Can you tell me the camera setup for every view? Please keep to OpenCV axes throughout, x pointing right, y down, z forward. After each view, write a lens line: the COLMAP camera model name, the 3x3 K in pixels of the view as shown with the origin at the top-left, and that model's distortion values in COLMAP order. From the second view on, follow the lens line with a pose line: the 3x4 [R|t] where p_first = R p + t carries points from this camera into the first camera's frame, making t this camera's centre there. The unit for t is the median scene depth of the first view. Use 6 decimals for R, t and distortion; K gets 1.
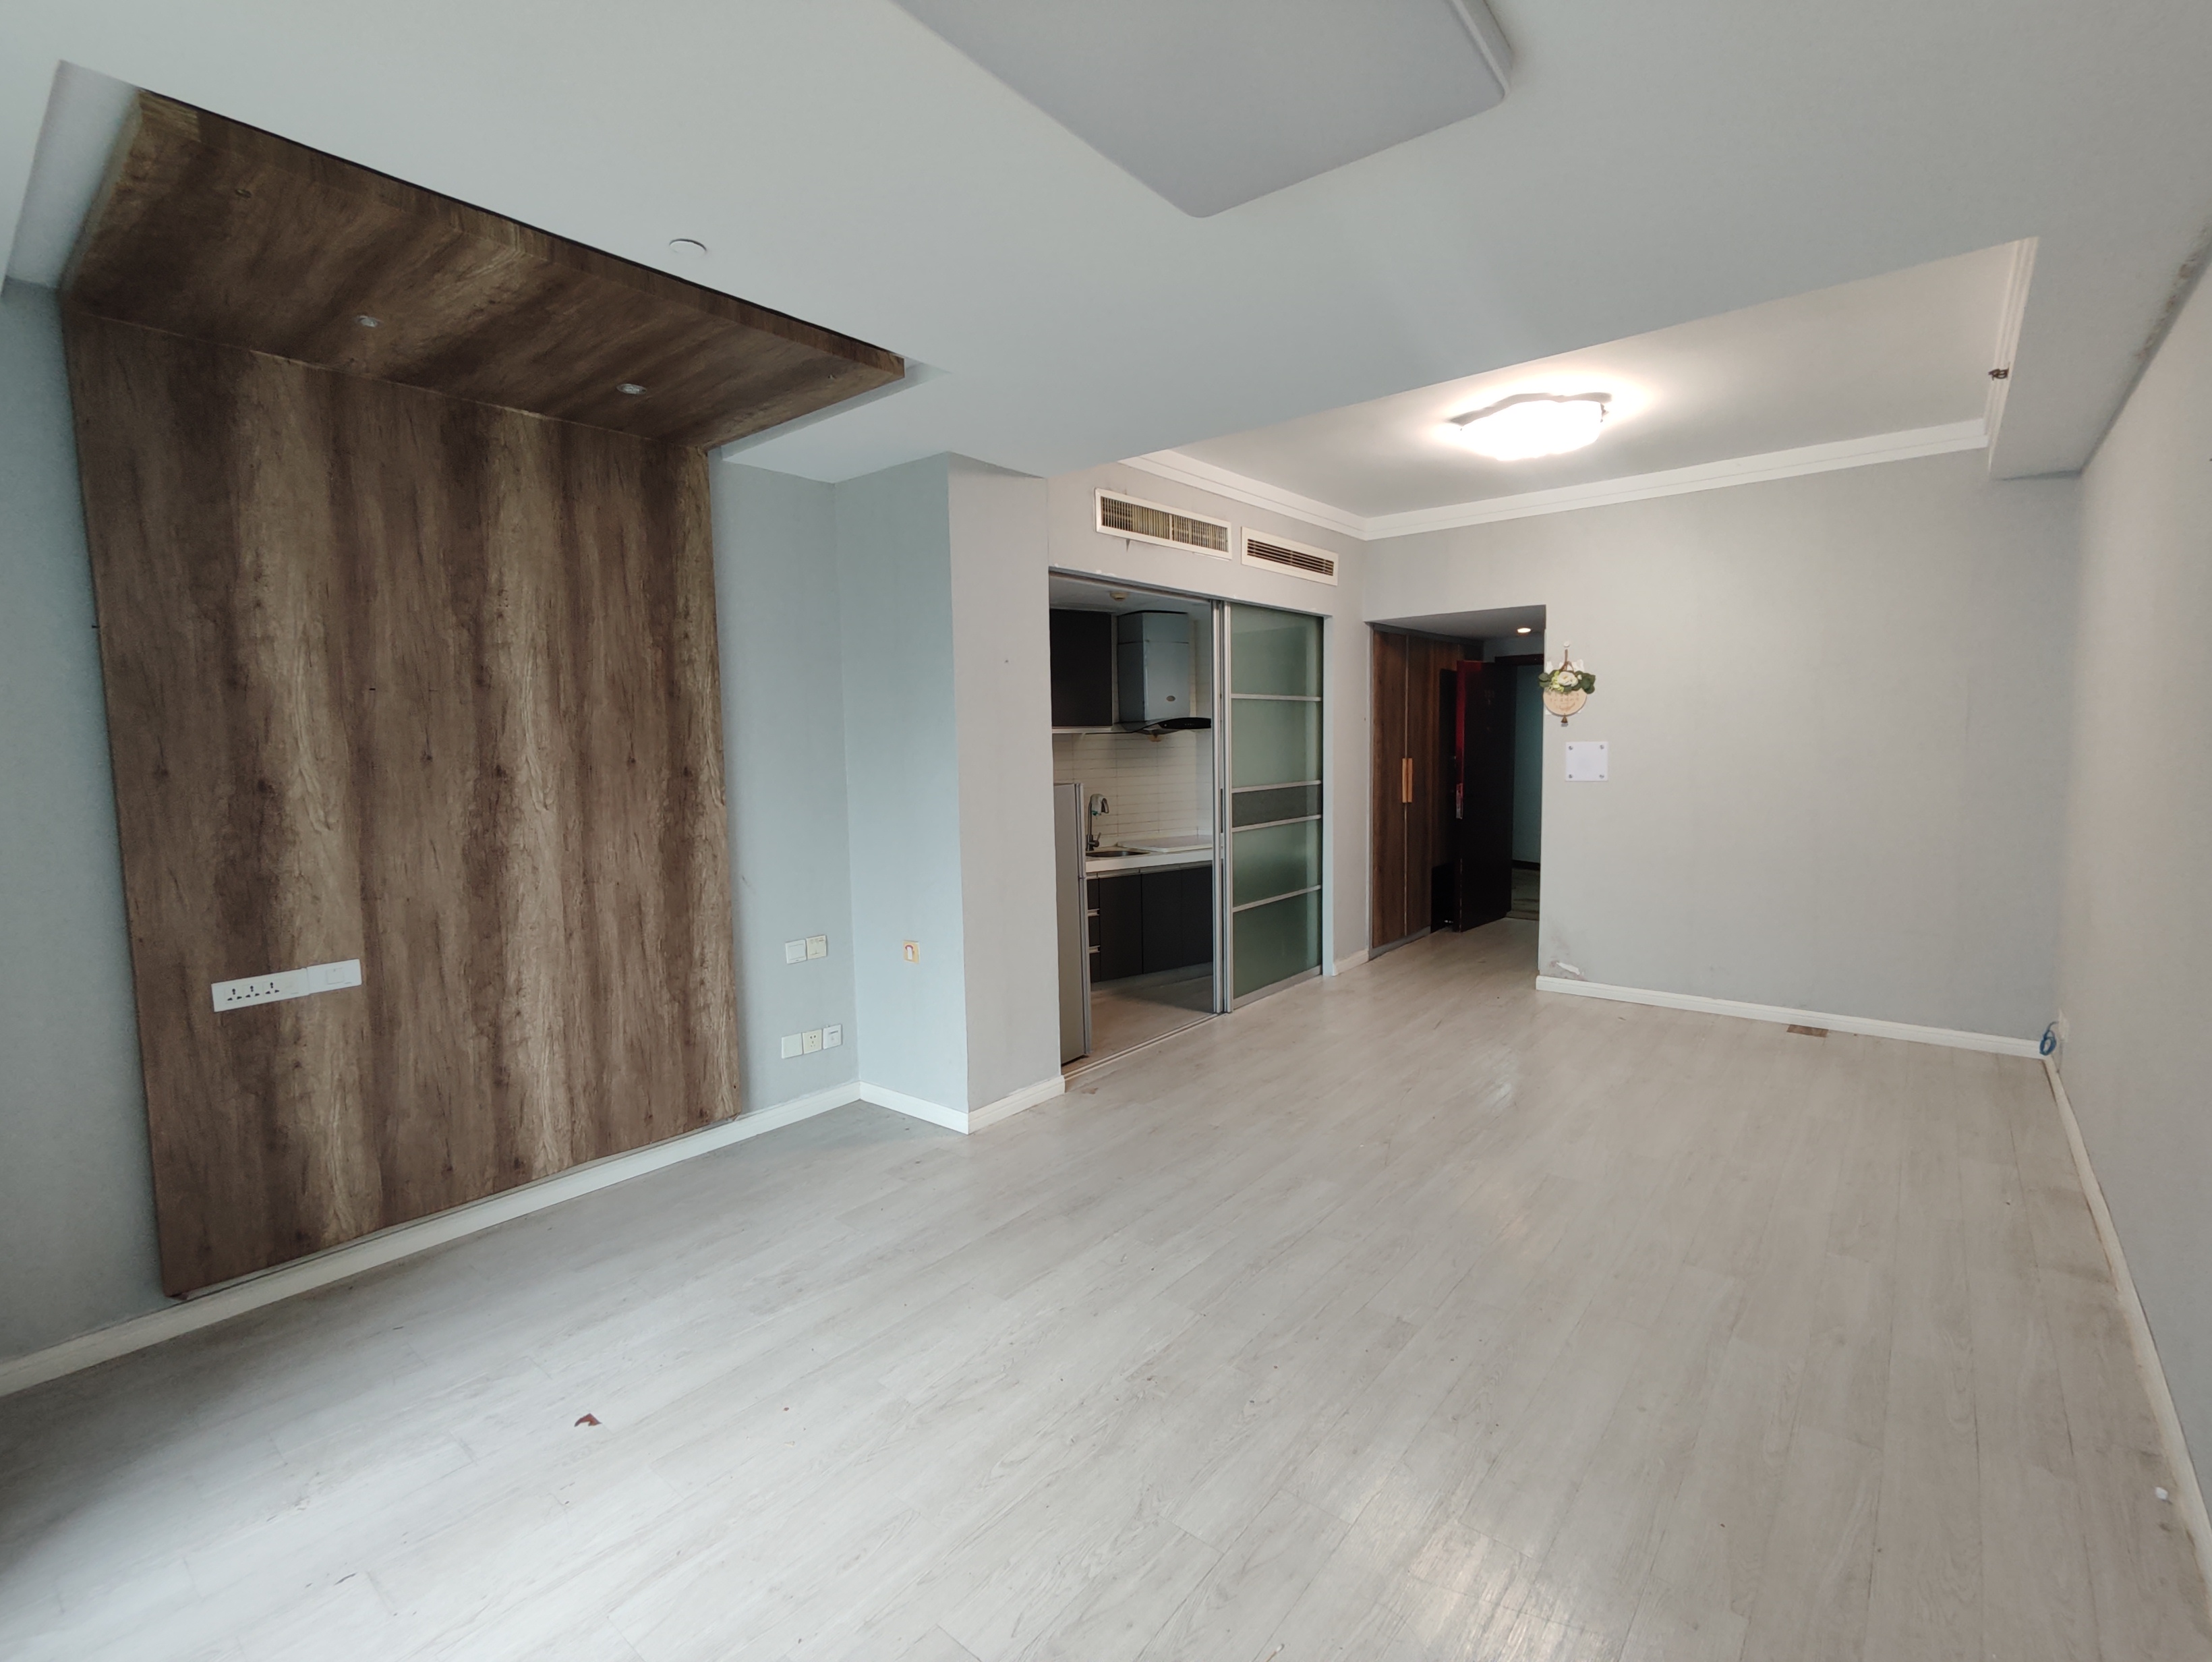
lens RADIAL K [[1011.4, 0, 1086.2], [0, 1011.4, 821.7], [0, 0, 1]] dist [0.000945, 0.000339]
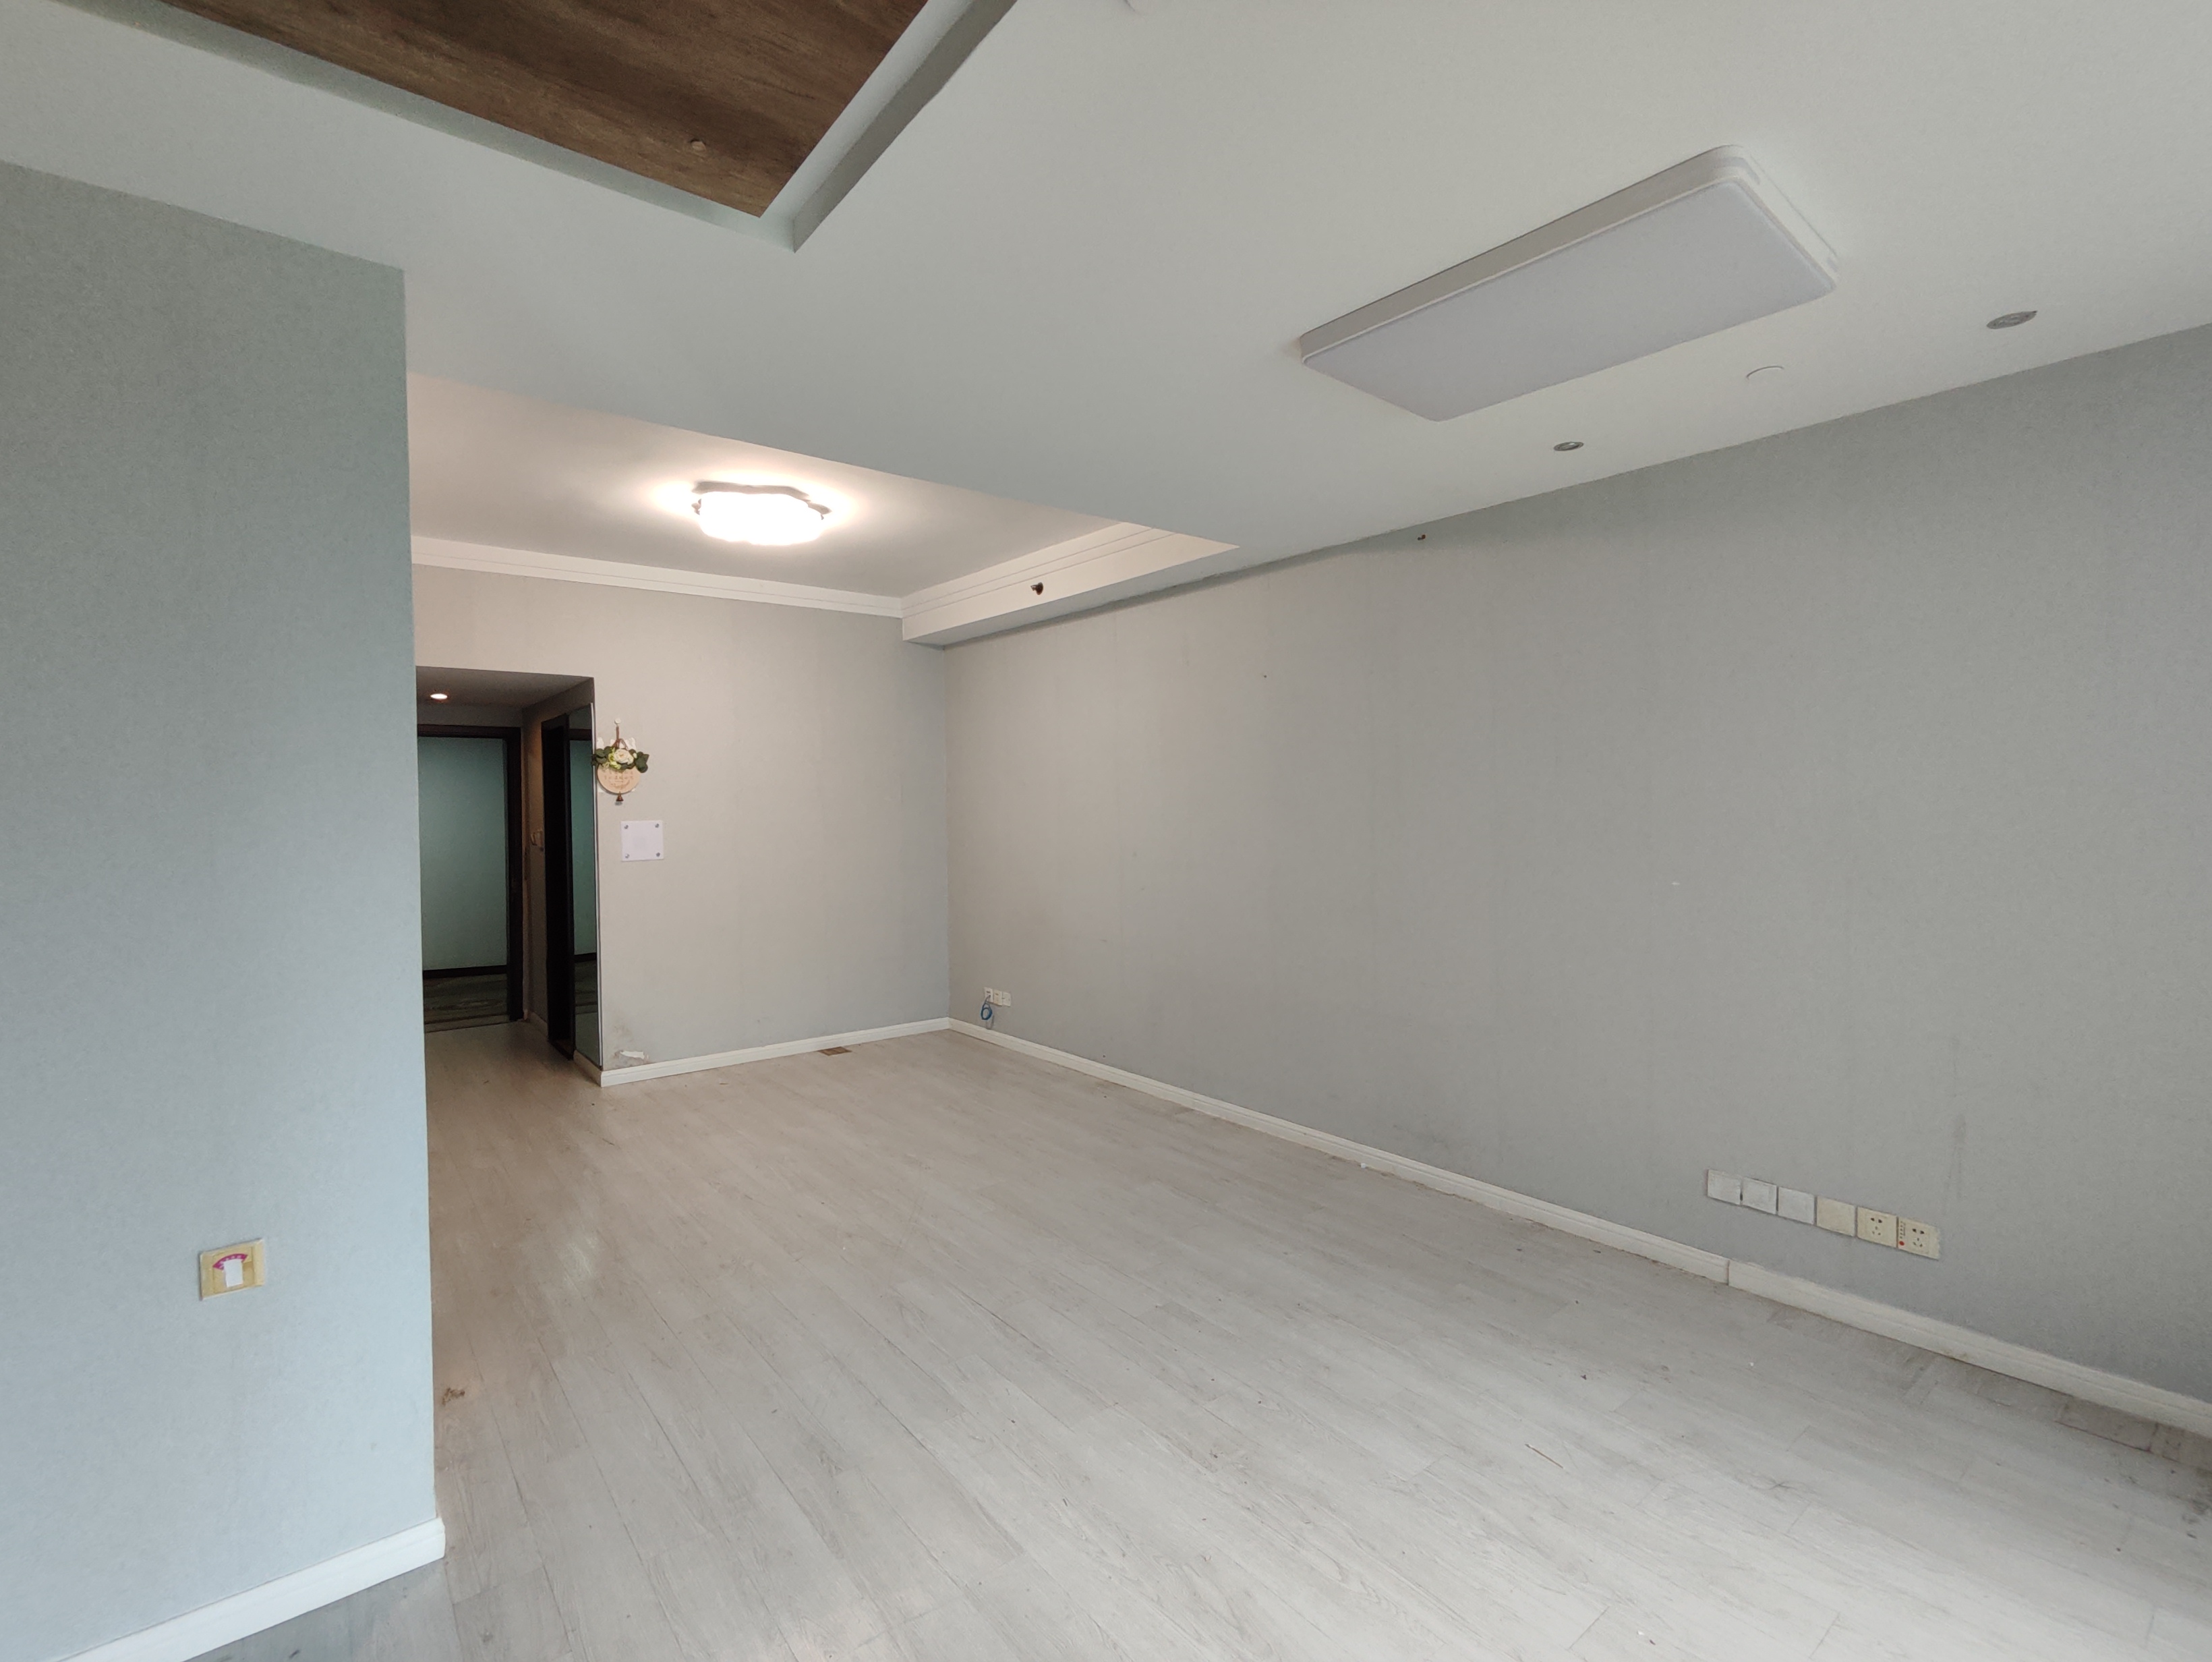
lens RADIAL K [[1011.4, 0, 1090.8], [0, 1011.4, 830.5], [0, 0, 1]] dist [0.000945, 0.000339]
pose [[0.206701, -0.010219, 0.978351, -0.678083], [0.088798, 0.996015, -0.008357, -0.038712], [-0.974366, 0.088603, 0.206784, 0.643833]]
